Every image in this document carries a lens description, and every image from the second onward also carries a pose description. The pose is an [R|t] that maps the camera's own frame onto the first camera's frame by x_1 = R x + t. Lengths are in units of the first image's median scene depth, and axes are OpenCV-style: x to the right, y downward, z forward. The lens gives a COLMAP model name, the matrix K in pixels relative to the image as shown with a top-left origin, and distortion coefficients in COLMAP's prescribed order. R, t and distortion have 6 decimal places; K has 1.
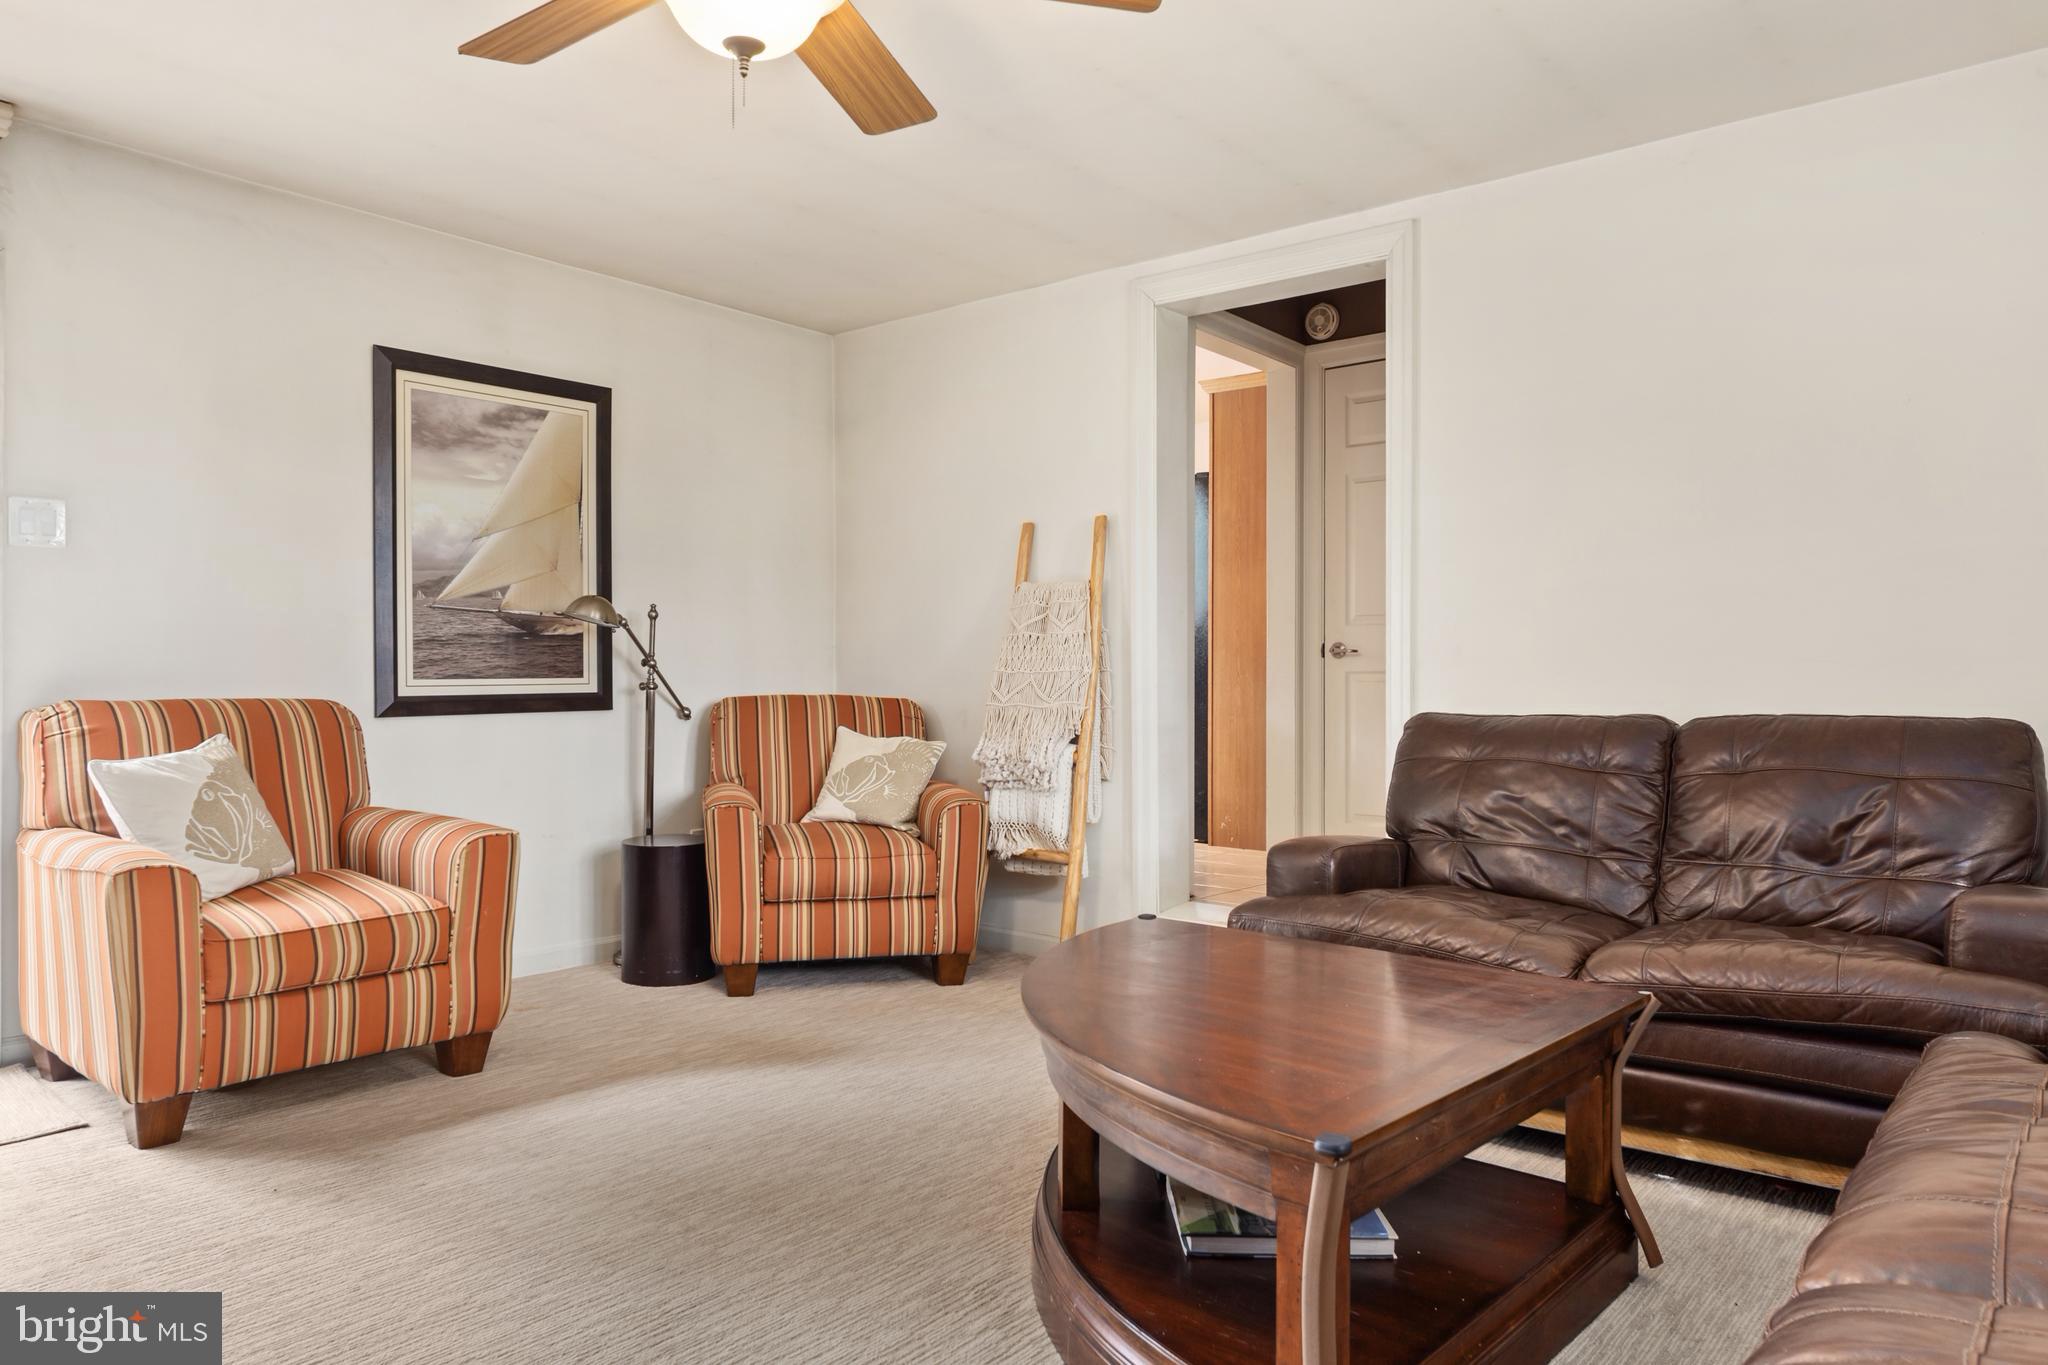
lens RADIAL K [[1355.7, 0, 1021.5], [0, 1355.7, 654.6], [0, 0, 1]] dist [0.006643, 0.000485]
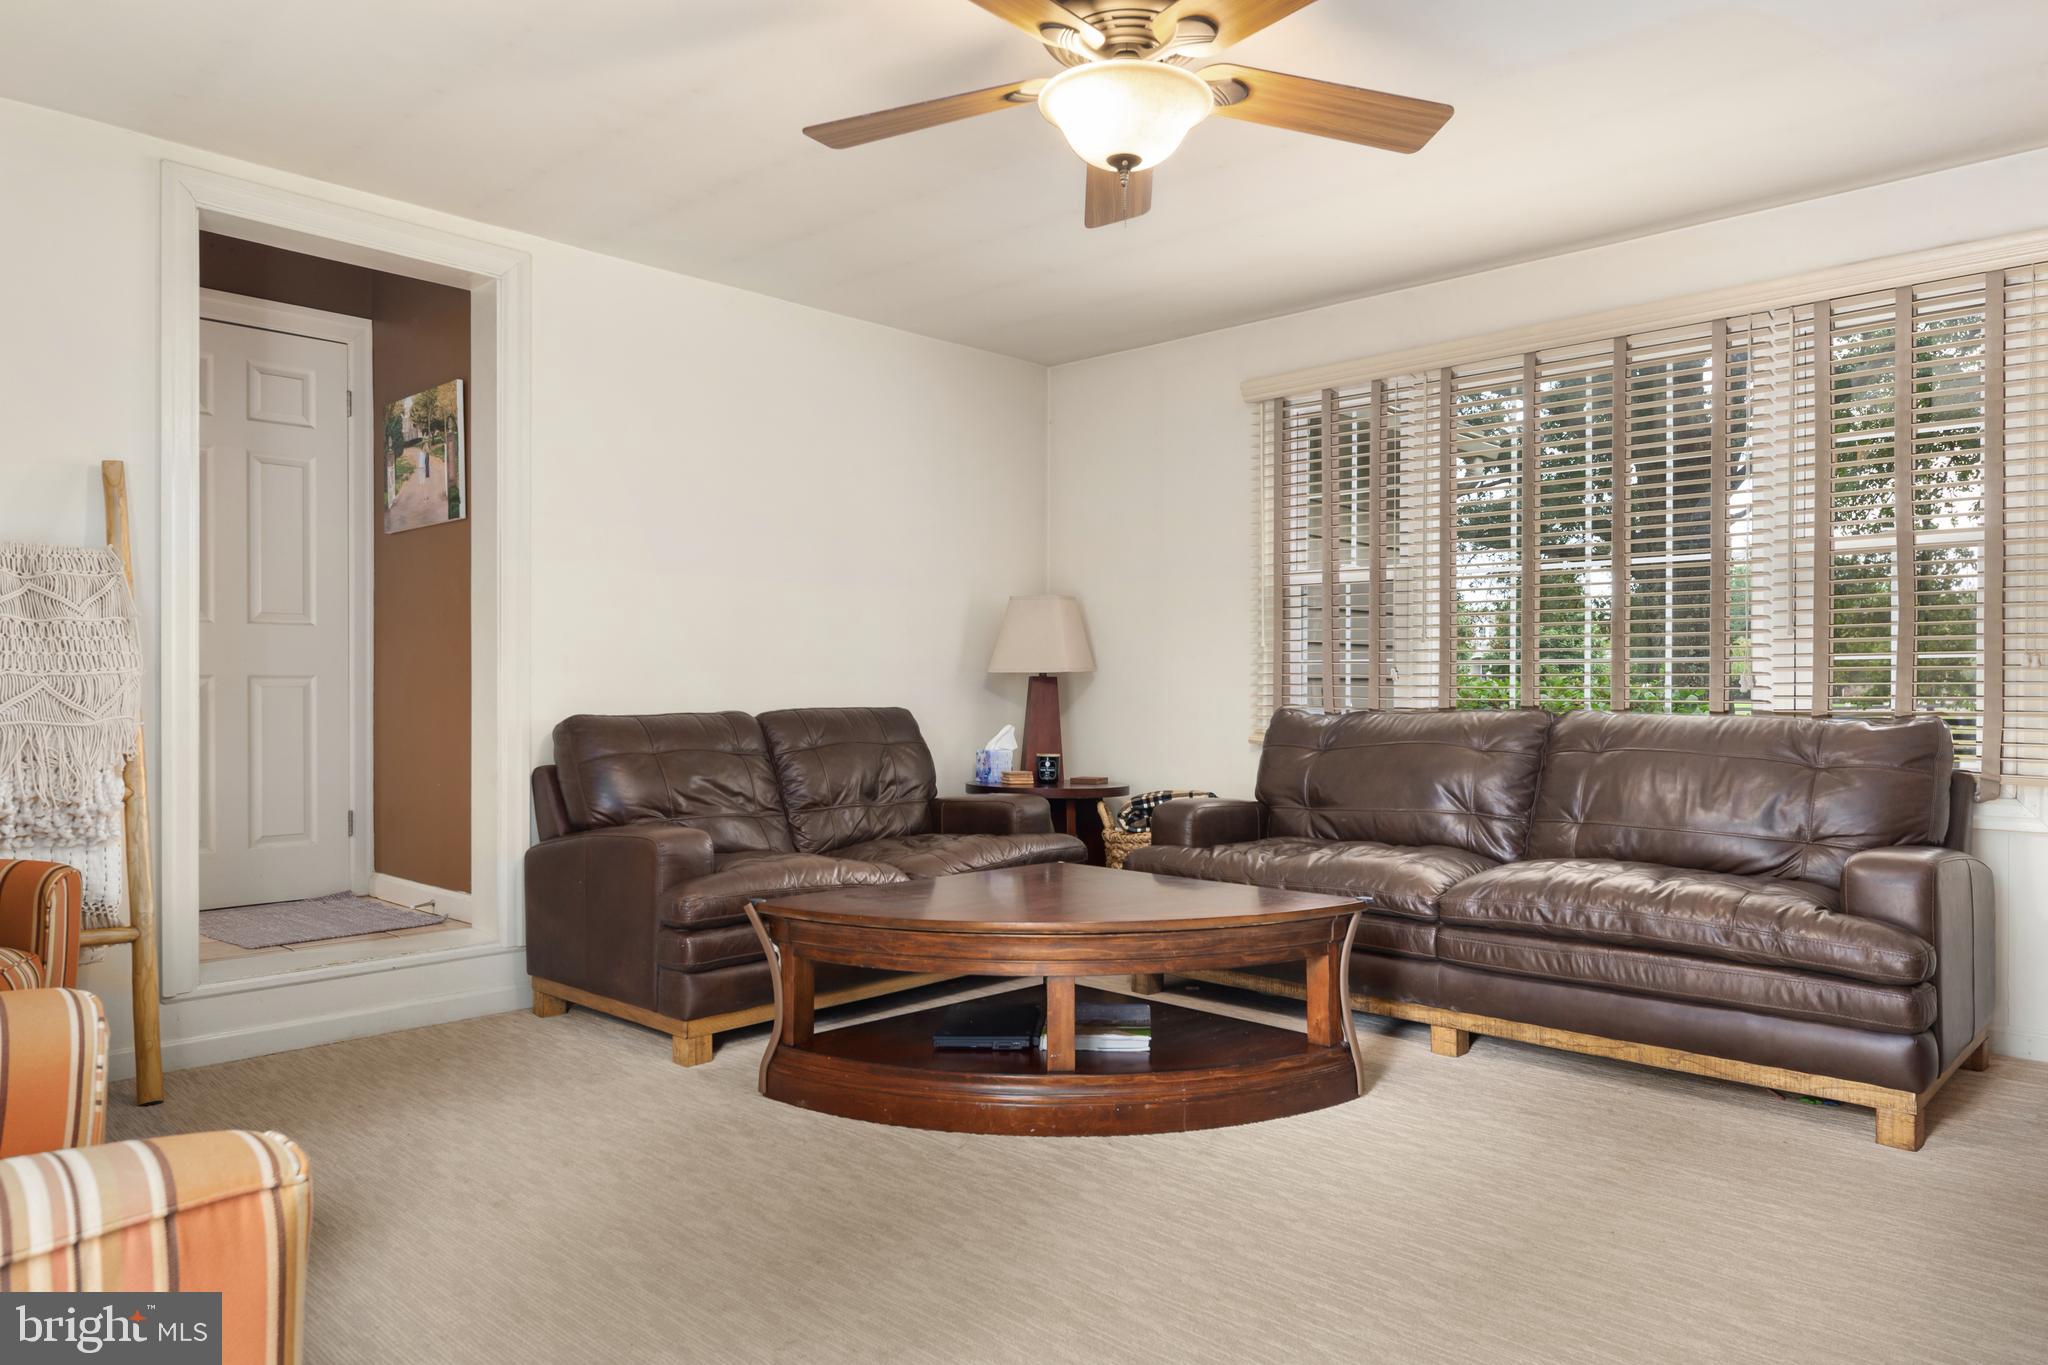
lens RADIAL K [[1344.5, 0, 1028.2], [0, 1344.5, 688.8], [0, 0, 1]] dist [0.017088, -0.020777]
pose [[0.058536, -0.011476, 0.998219, -0.968597], [-0.029324, 0.999483, 0.013210, -0.005832], [-0.997854, -0.030045, 0.058169, 0.694170]]
